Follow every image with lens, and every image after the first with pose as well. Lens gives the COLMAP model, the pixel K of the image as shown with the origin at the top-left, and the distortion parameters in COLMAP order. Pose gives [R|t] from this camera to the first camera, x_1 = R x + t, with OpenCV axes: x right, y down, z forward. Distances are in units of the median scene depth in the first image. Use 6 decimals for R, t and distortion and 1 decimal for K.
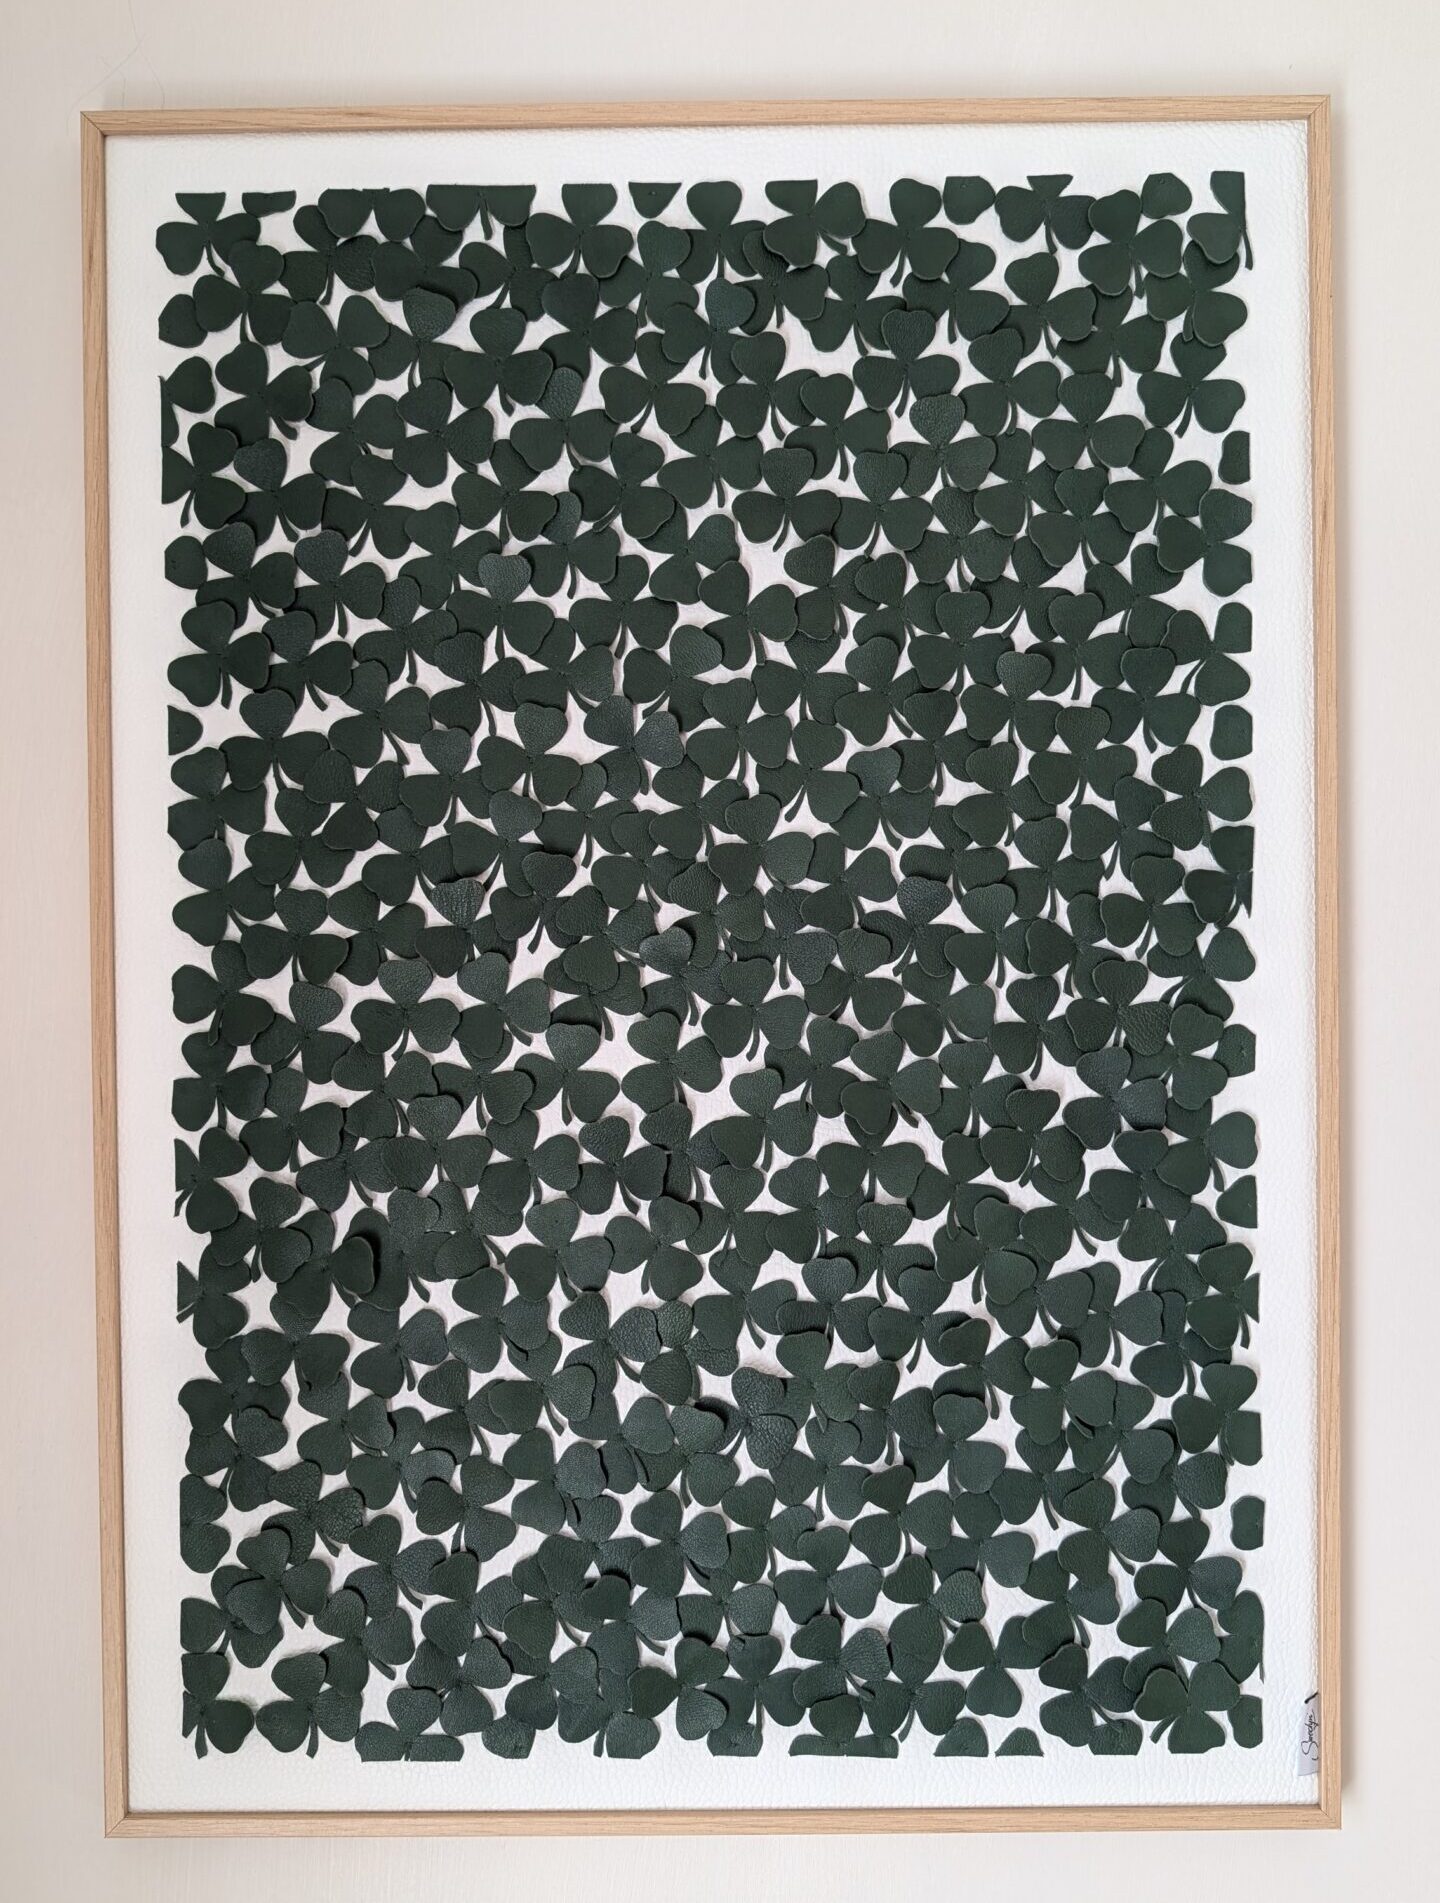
lens RADIAL K [[1332.9, 0, 720.0], [0, 1332.9, 951.5], [0, 0, 1]] dist [0.076473, 0.000135]
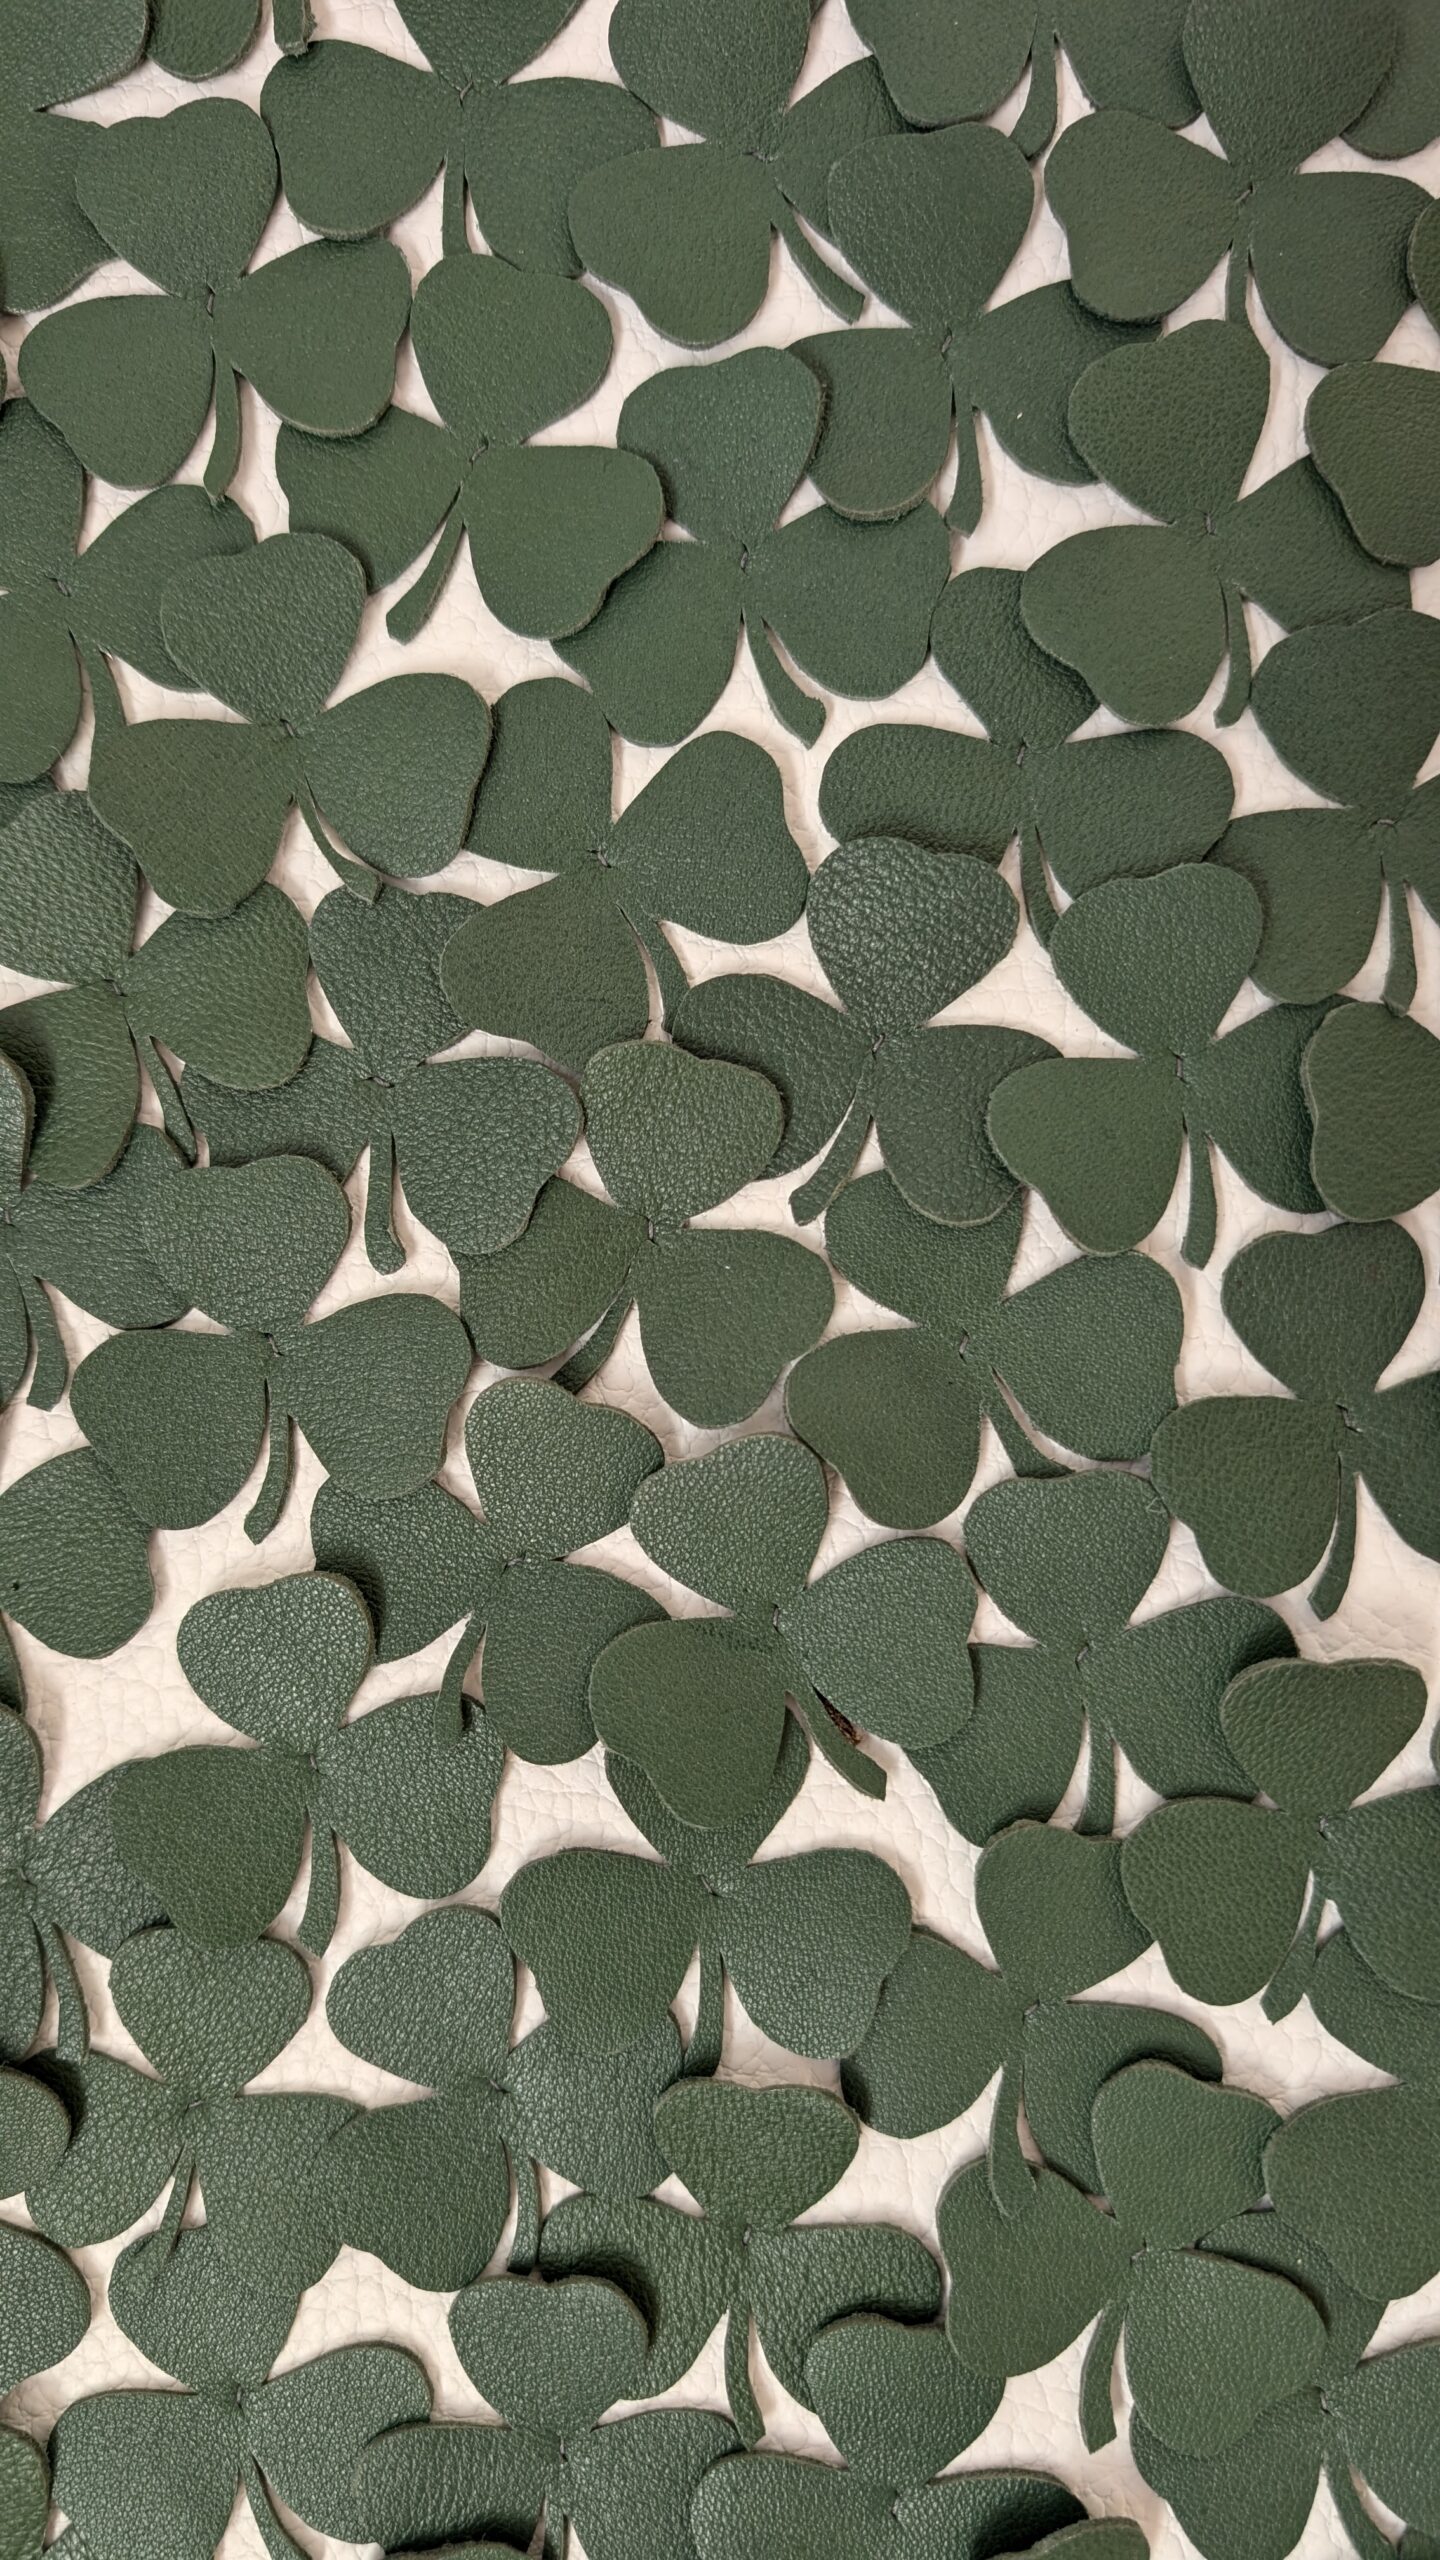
lens RADIAL K [[1878.4, 0, 720.0], [0, 1878.4, 1280.0], [0, 0, 1]] dist [0.095623, 0.000191]
pose [[0.990440, -0.002847, 0.137915, 0.063420], [-0.002610, 0.999221, 0.039367, 0.015038], [-0.137919, -0.039351, 0.989661, 0.629460]]
